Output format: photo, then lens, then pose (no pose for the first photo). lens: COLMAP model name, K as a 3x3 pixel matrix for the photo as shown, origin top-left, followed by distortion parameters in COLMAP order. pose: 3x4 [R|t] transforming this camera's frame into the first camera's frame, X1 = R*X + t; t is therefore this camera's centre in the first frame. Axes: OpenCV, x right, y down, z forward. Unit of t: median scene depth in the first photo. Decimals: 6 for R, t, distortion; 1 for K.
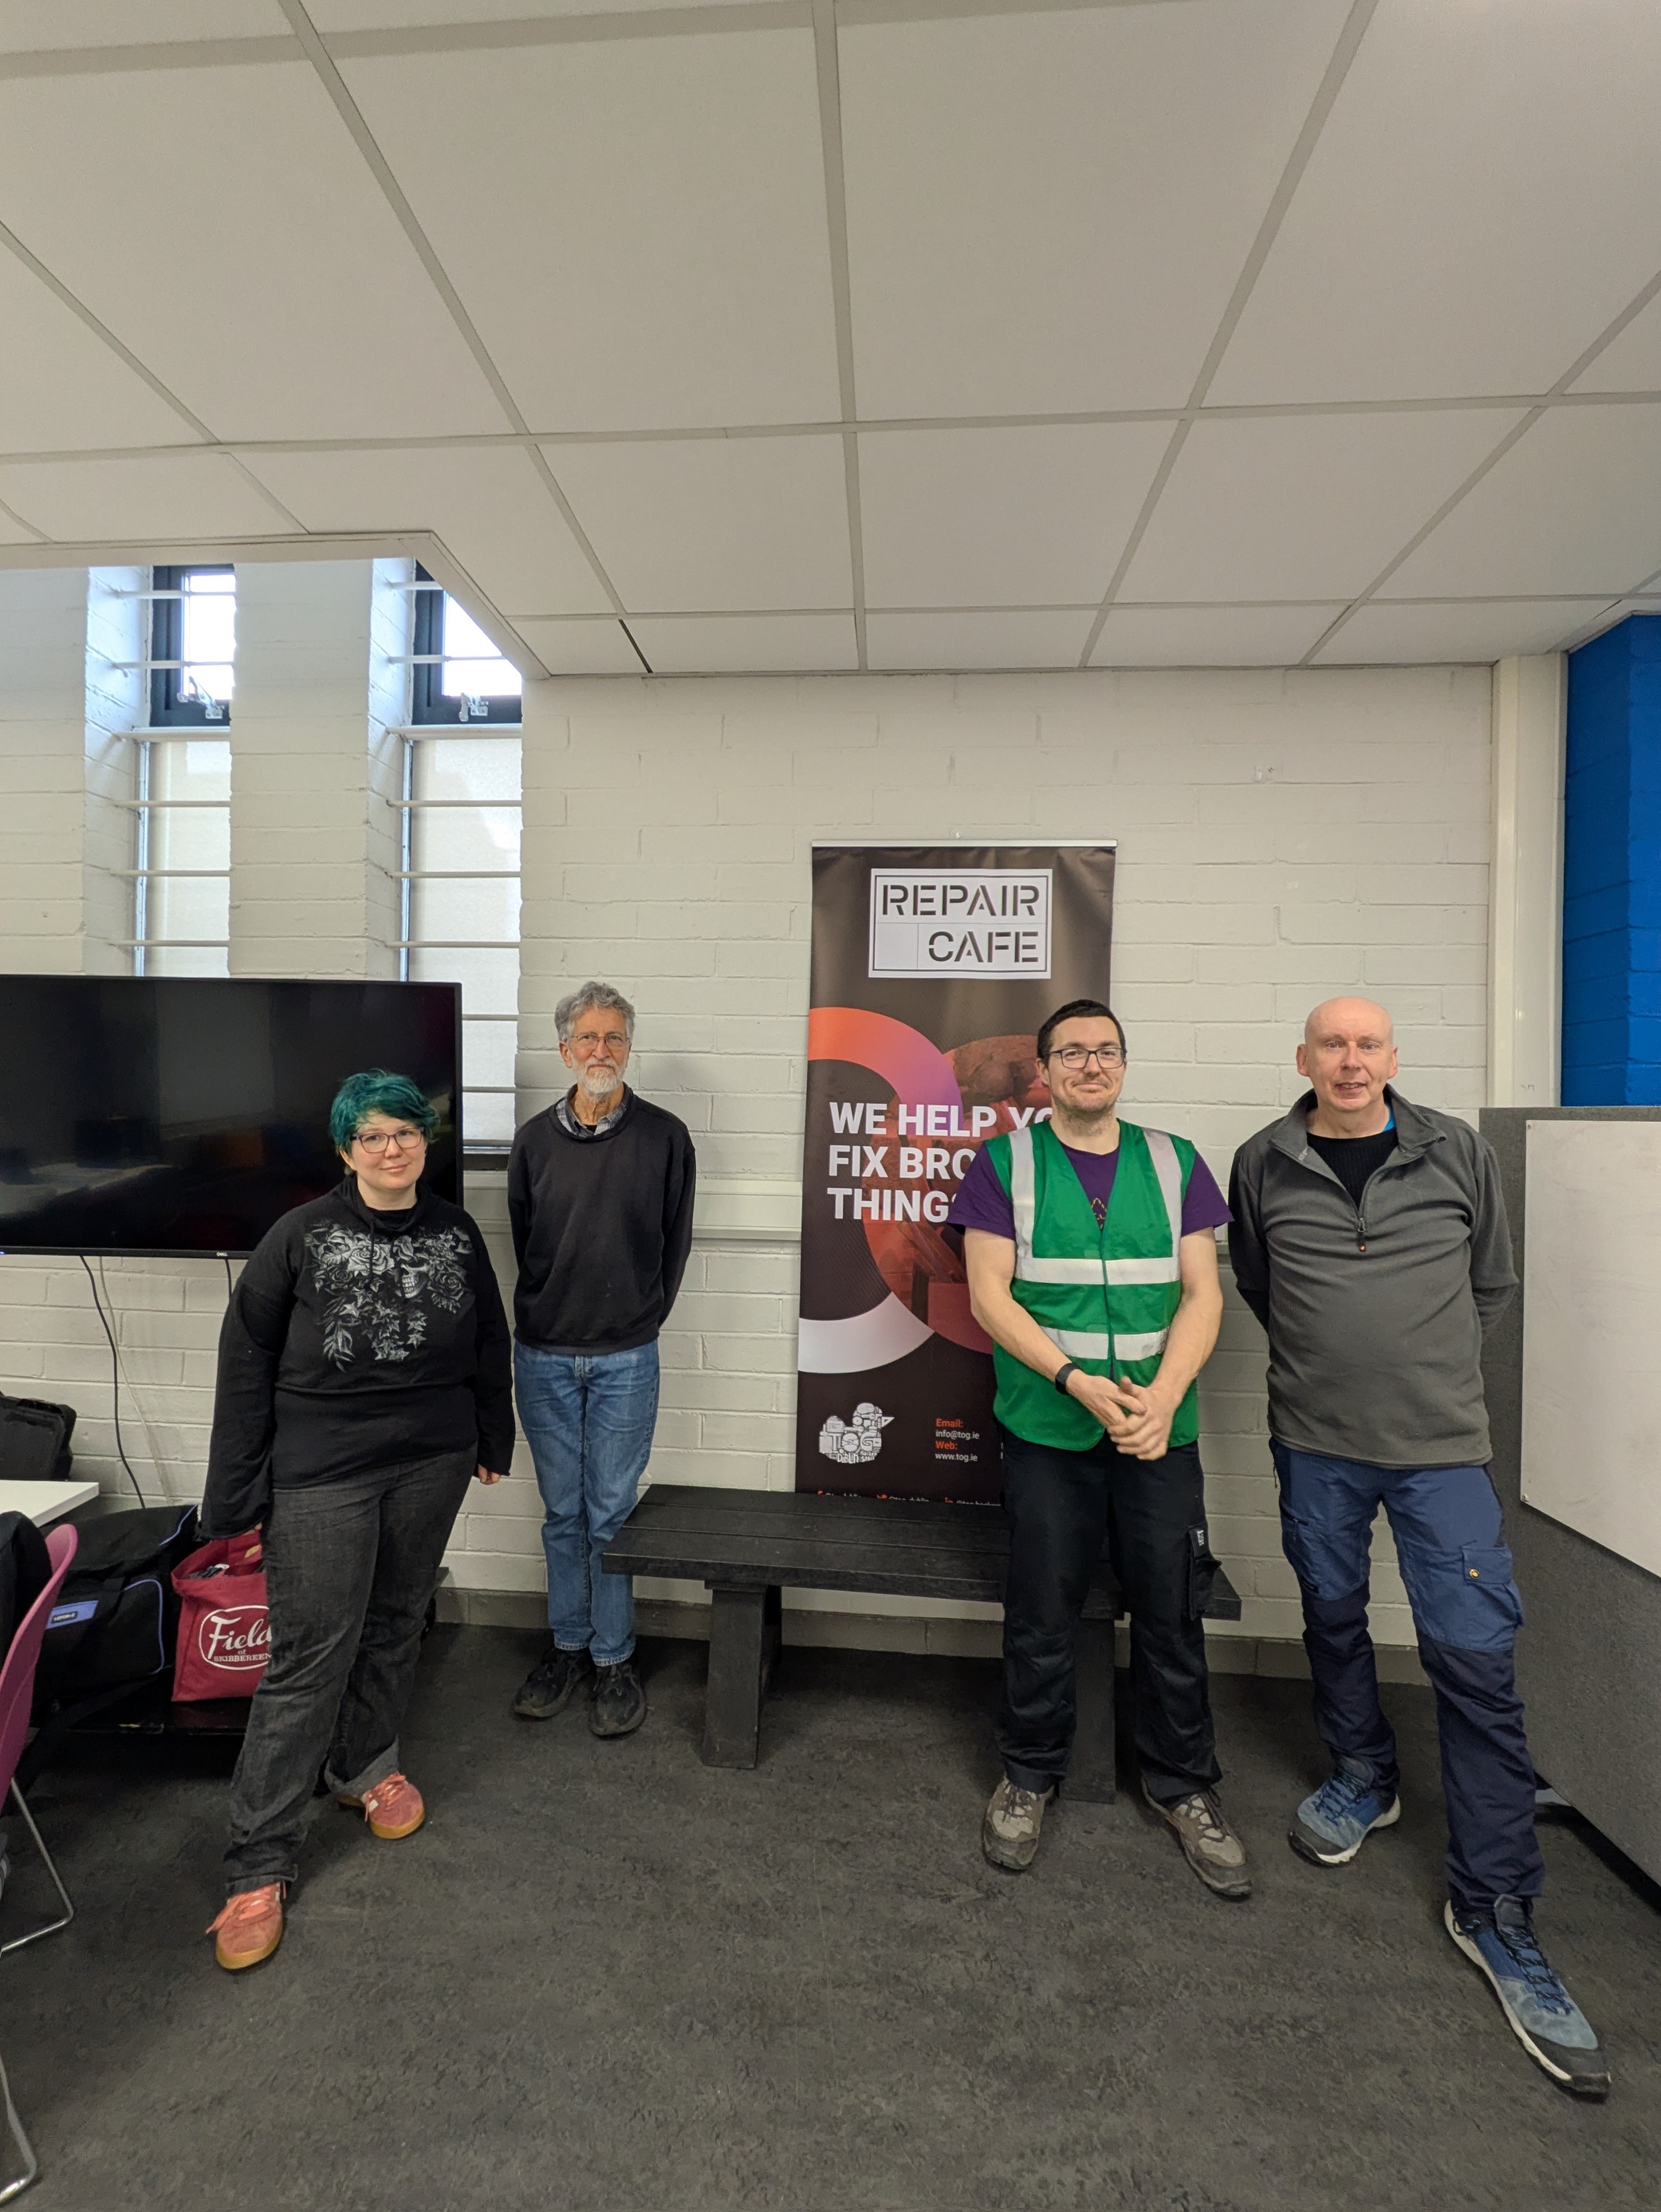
lens RADIAL K [[886.3, 0, 830.4], [0, 886.3, 1109.0], [0, 0, 1]] dist [0.004483, 0.000085]
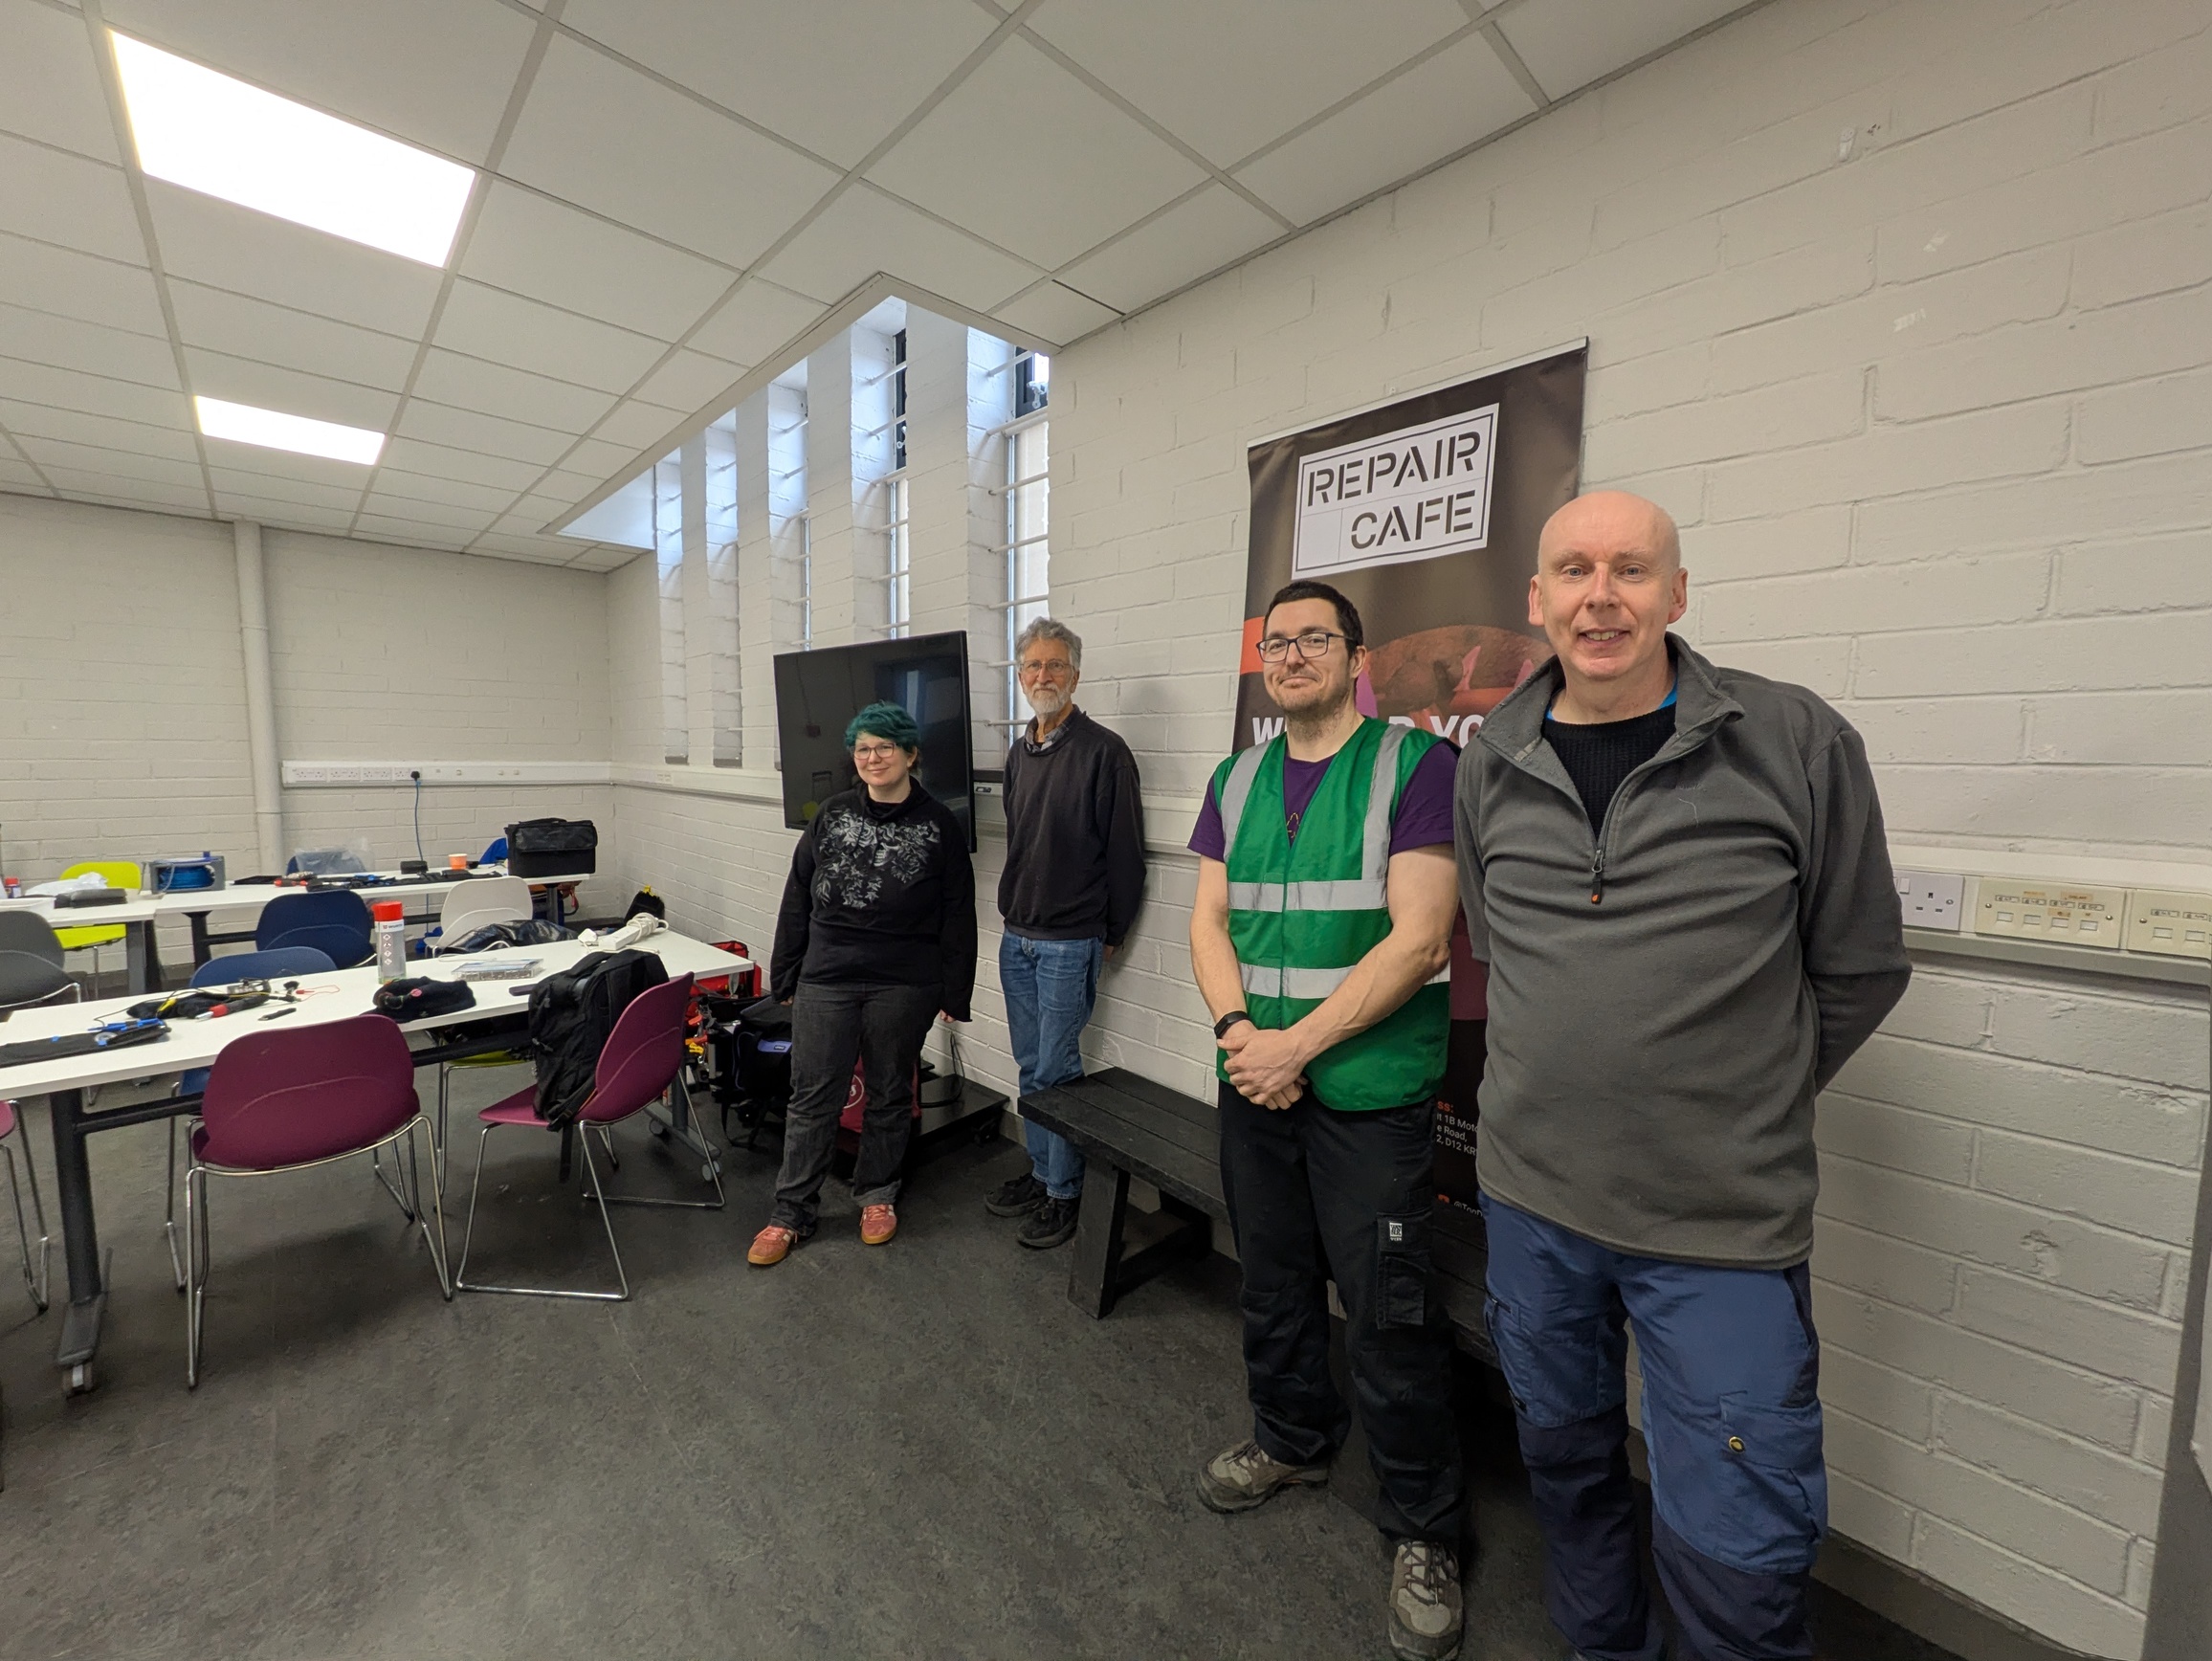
lens RADIAL K [[886.4, 0, 1109.0], [0, 886.4, 829.7], [0, 0, 1]] dist [0.004483, 0.000085]
pose [[0.737056, 0.049887, -0.673988, 0.541327], [-0.005670, 0.997693, 0.067646, 0.048982], [0.675808, -0.046037, 0.735638, 0.189276]]
